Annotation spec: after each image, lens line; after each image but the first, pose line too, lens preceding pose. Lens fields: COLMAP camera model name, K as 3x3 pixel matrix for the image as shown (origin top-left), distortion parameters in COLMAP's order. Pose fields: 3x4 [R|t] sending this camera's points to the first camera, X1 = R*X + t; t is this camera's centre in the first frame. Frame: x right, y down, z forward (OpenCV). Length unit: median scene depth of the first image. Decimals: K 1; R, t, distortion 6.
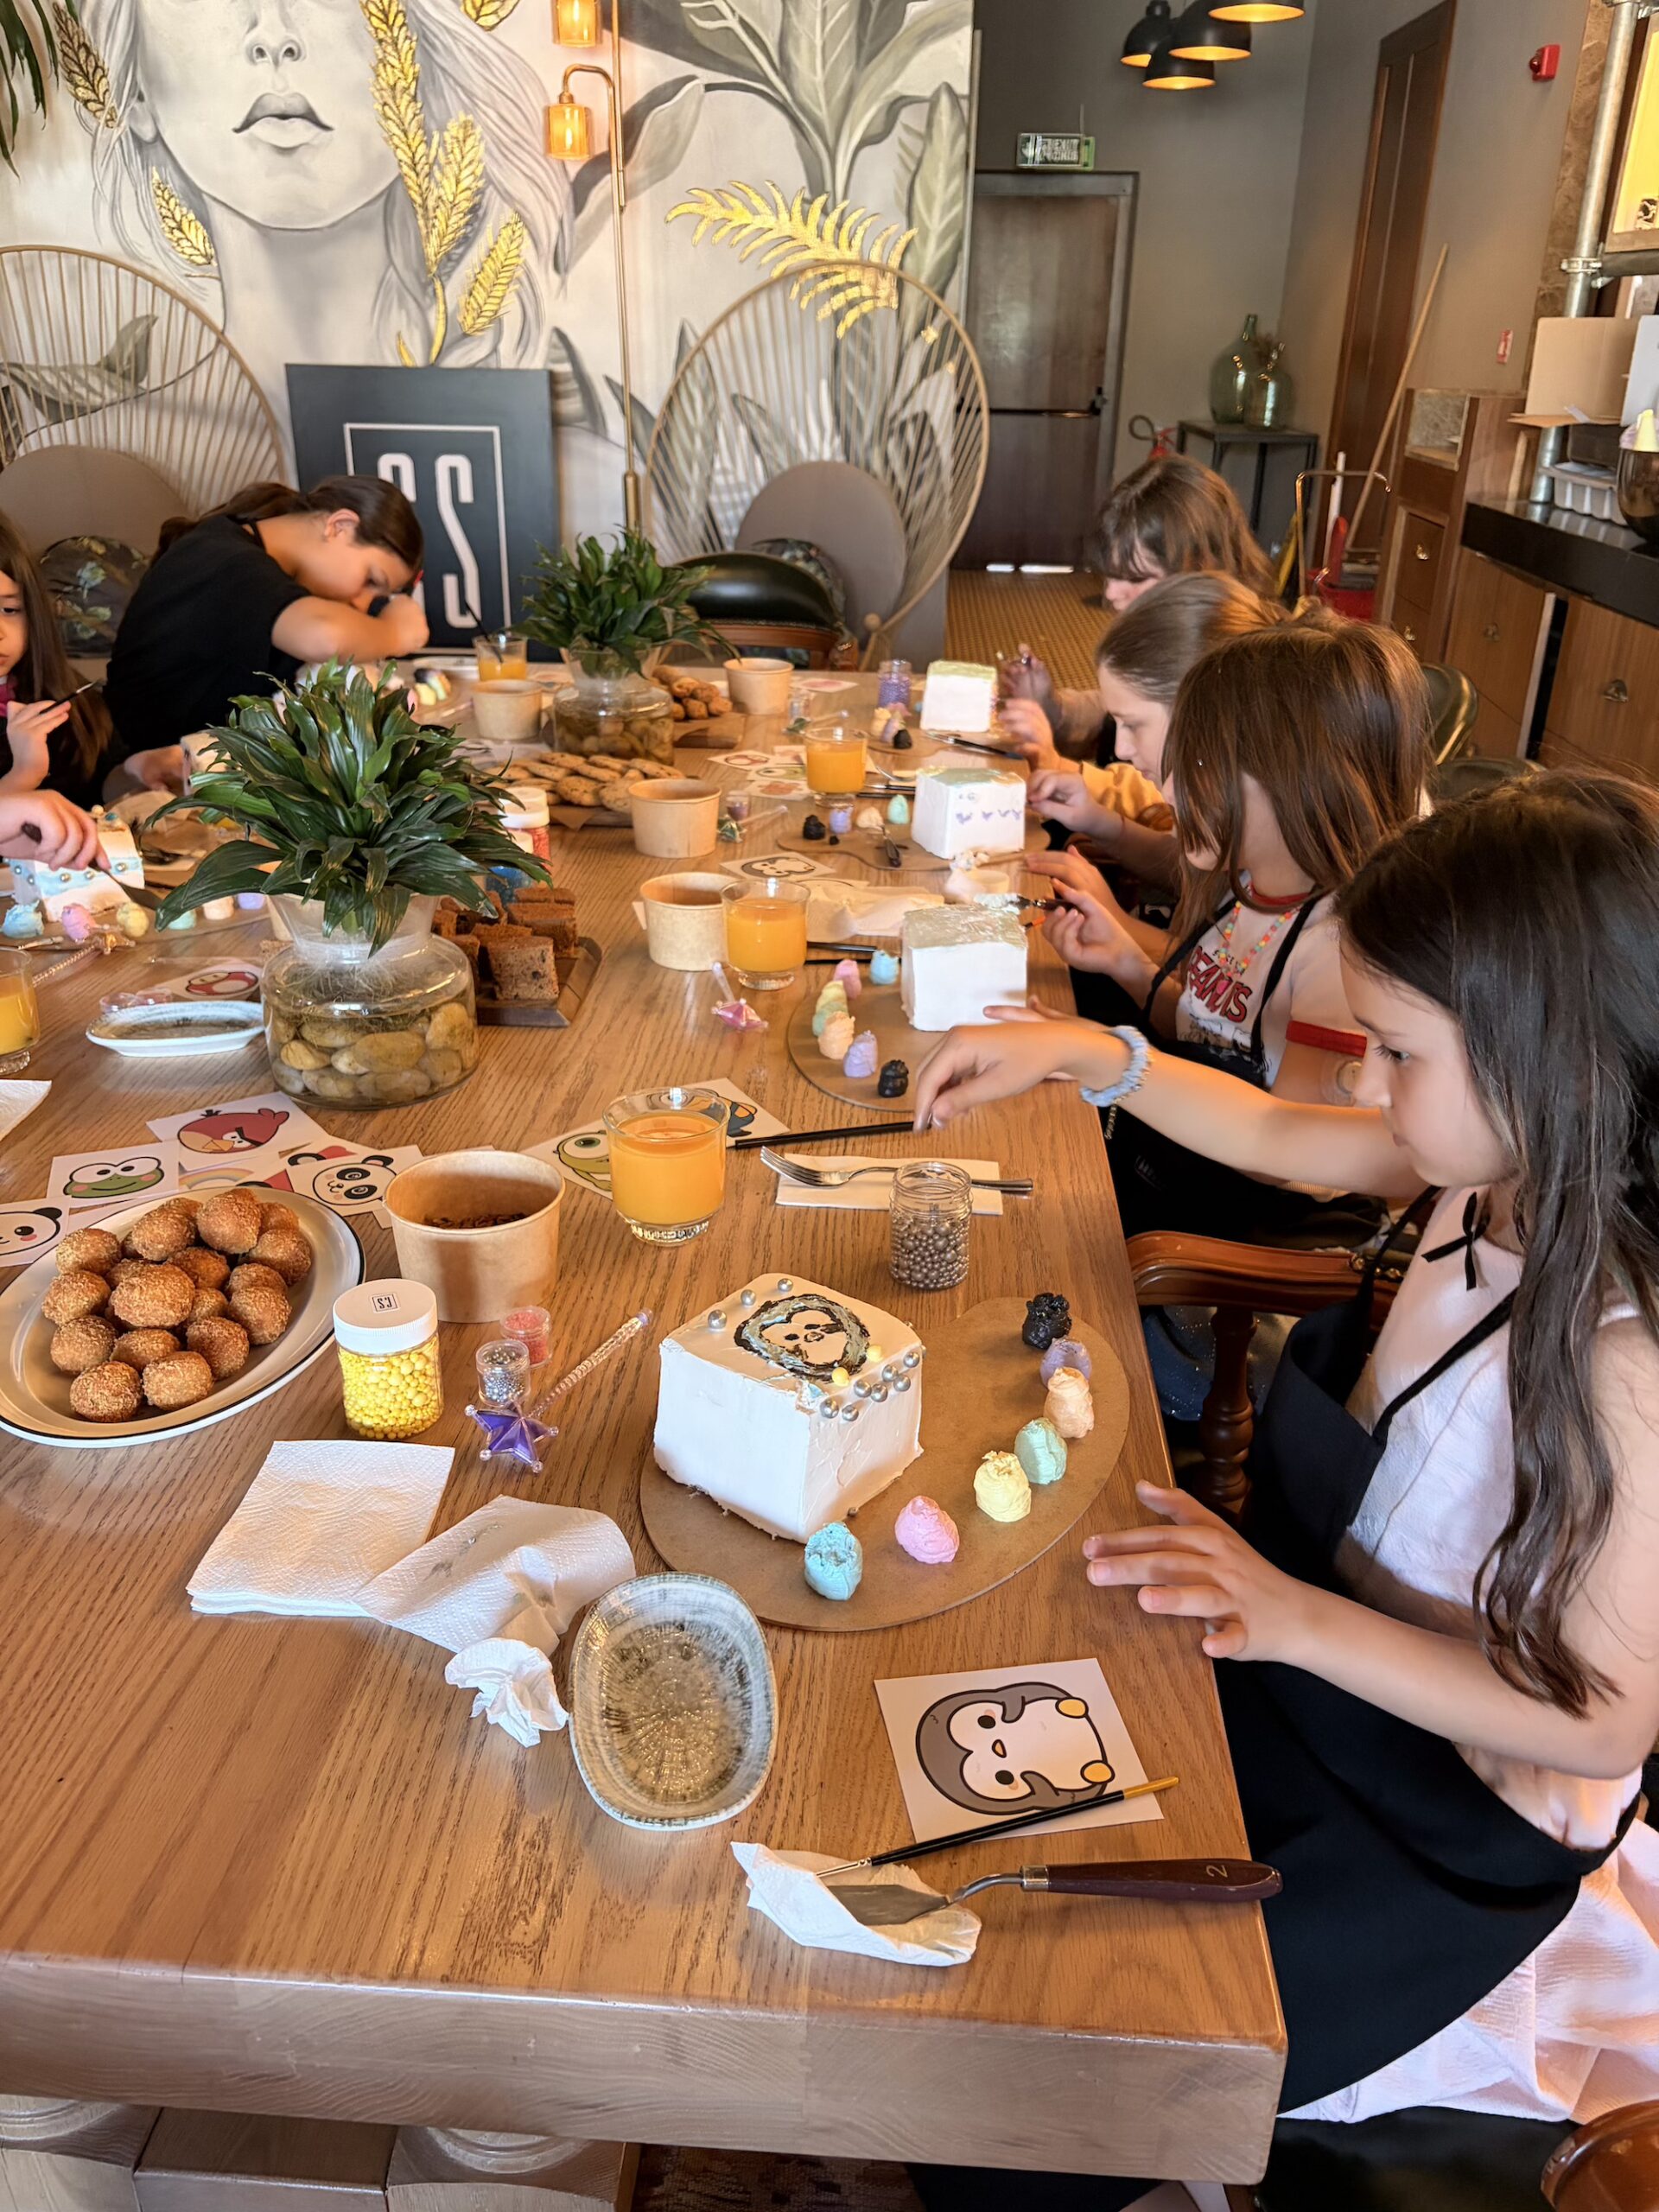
lens RADIAL K [[1688.1, 0, 835.5], [0, 1688.1, 1131.9], [0, 0, 1]] dist [0.042792, -0.053638]
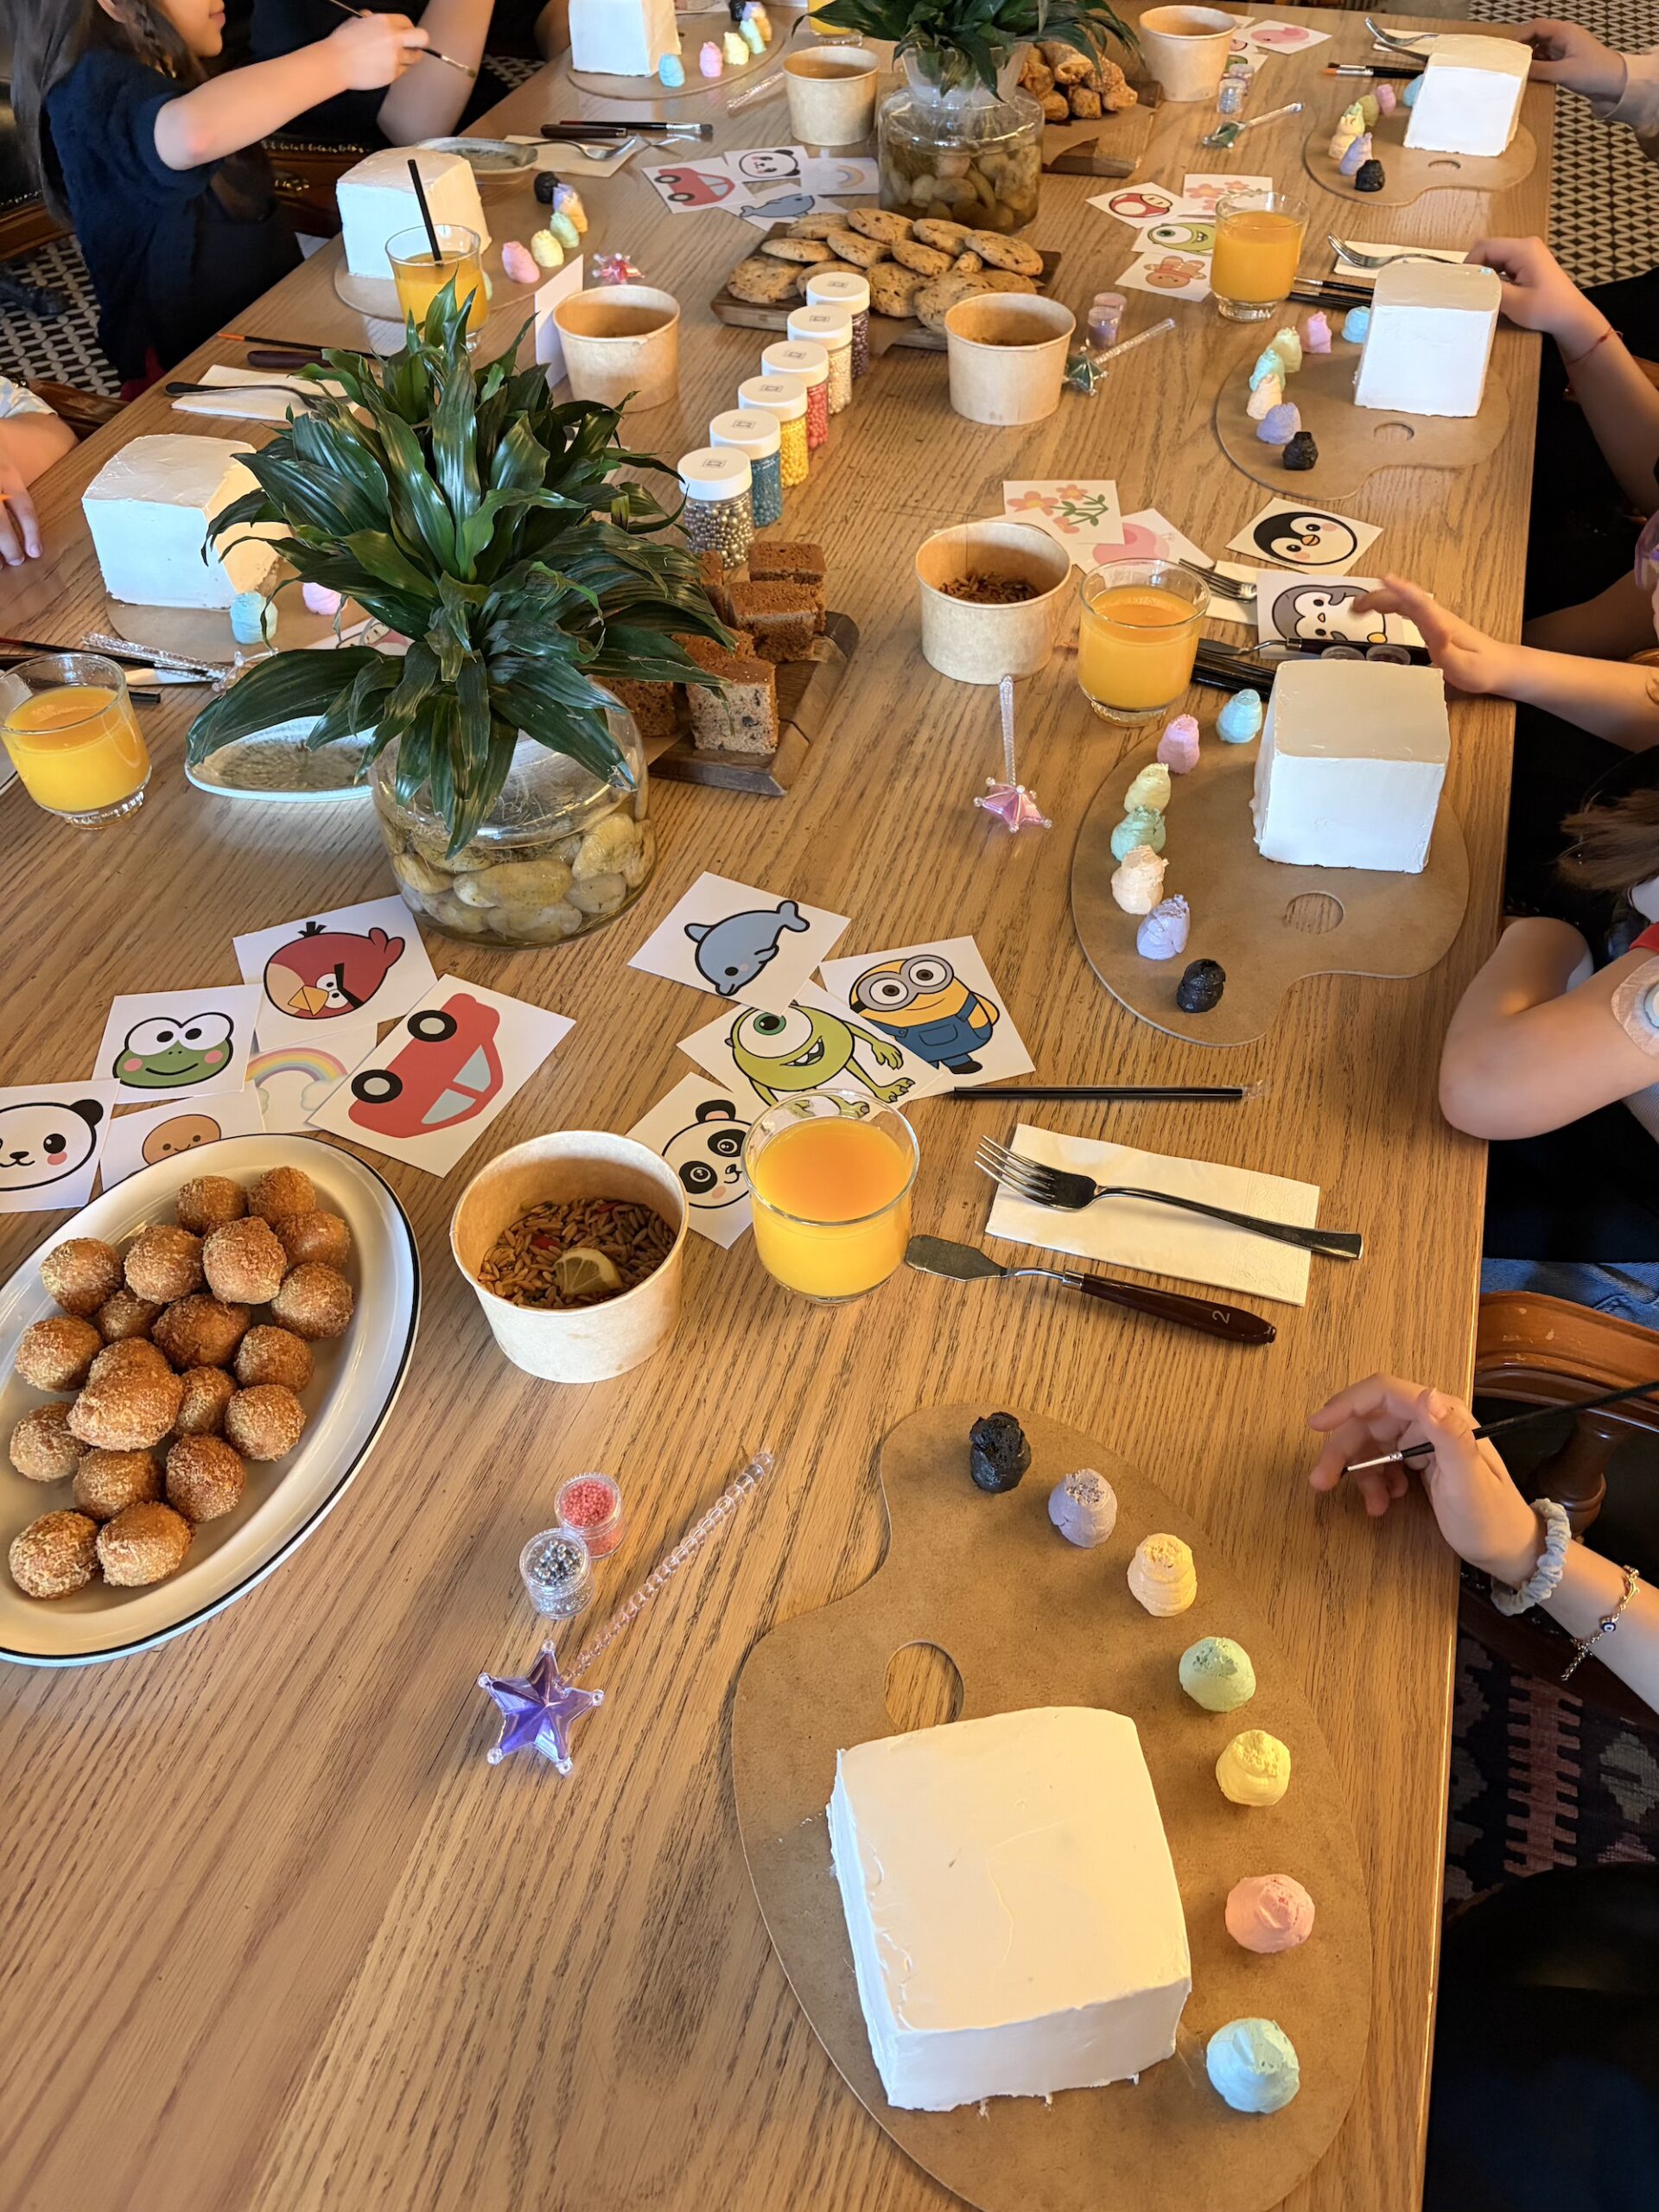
lens RADIAL K [[1745.7, 0, 829.5], [0, 1745.7, 1106.0], [0, 0, 1]] dist [0.080197, -0.112509]
pose [[0.971474, 0.148549, -0.184857, 0.006935], [-0.070057, 0.924482, 0.374733, -0.064914], [0.226563, -0.351093, 0.908517, 0.071888]]
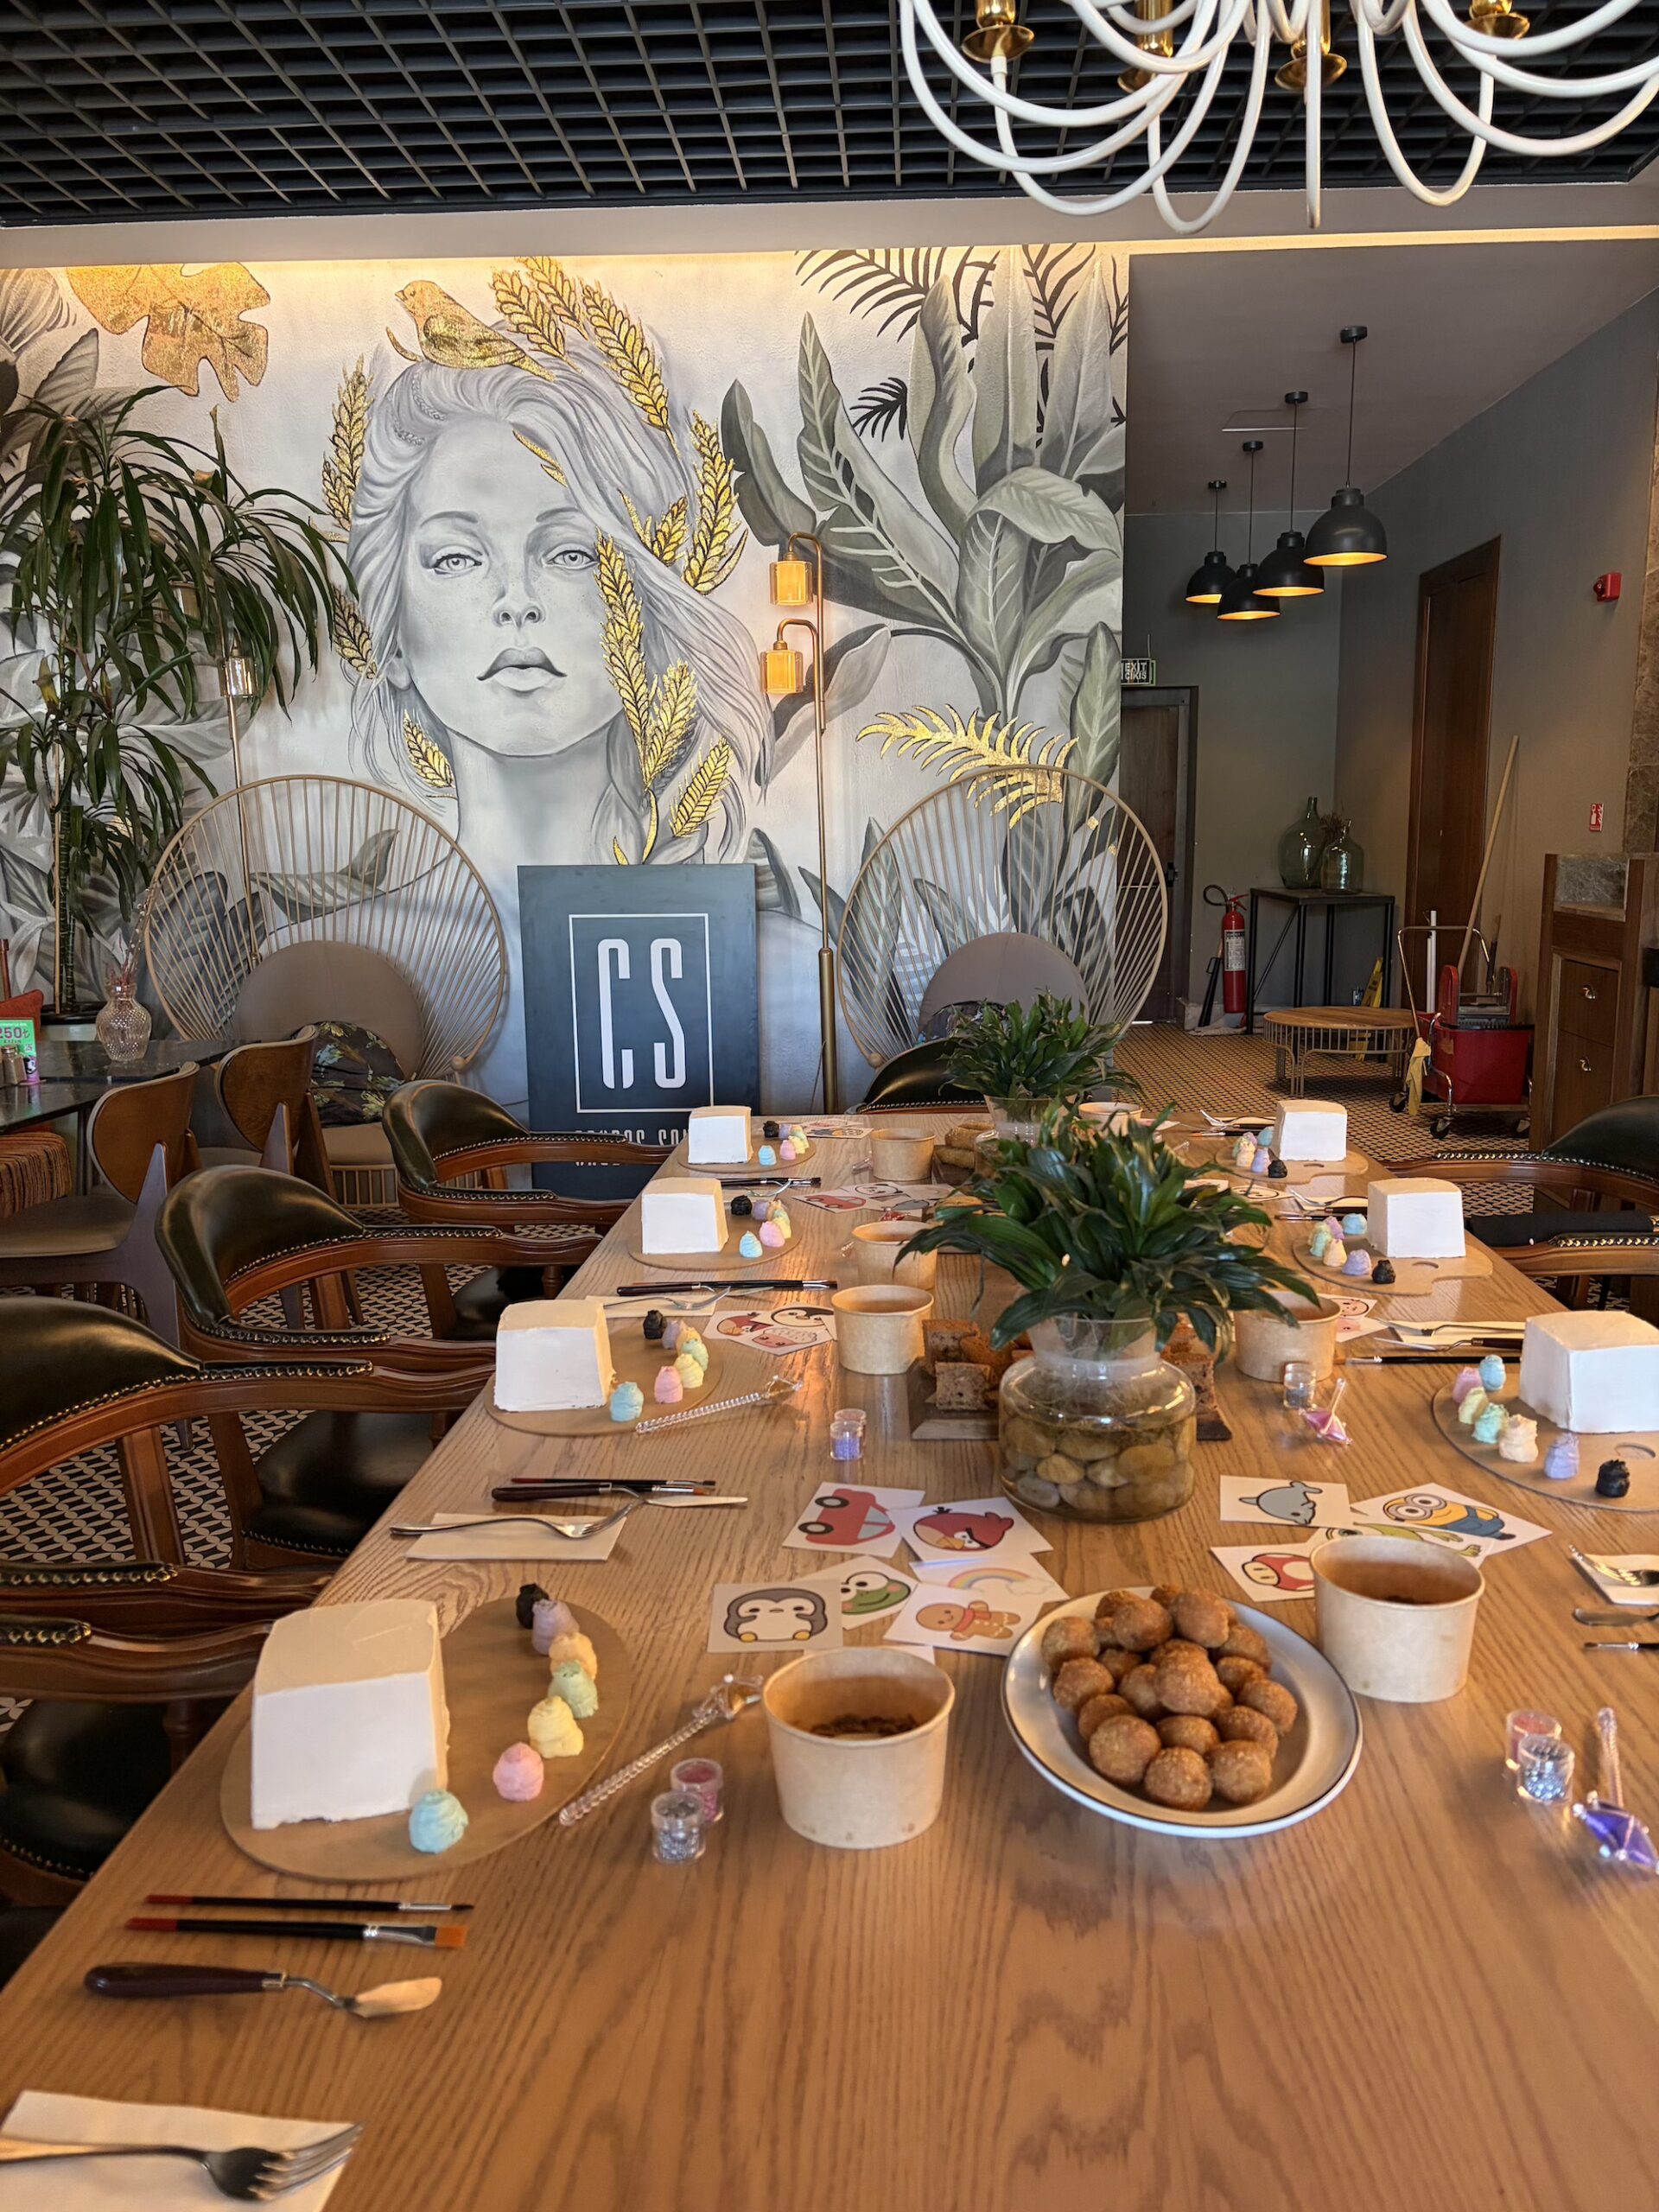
lens RADIAL K [[1688.1, 0, 835.5], [0, 1688.1, 1131.9], [0, 0, 1]] dist [0.042792, -0.053638]
pose [[0.999519, -0.030729, -0.004275, -0.117757], [0.028580, 0.965581, -0.258529, 0.008374], [0.012073, 0.258283, 0.965994, -0.021566]]
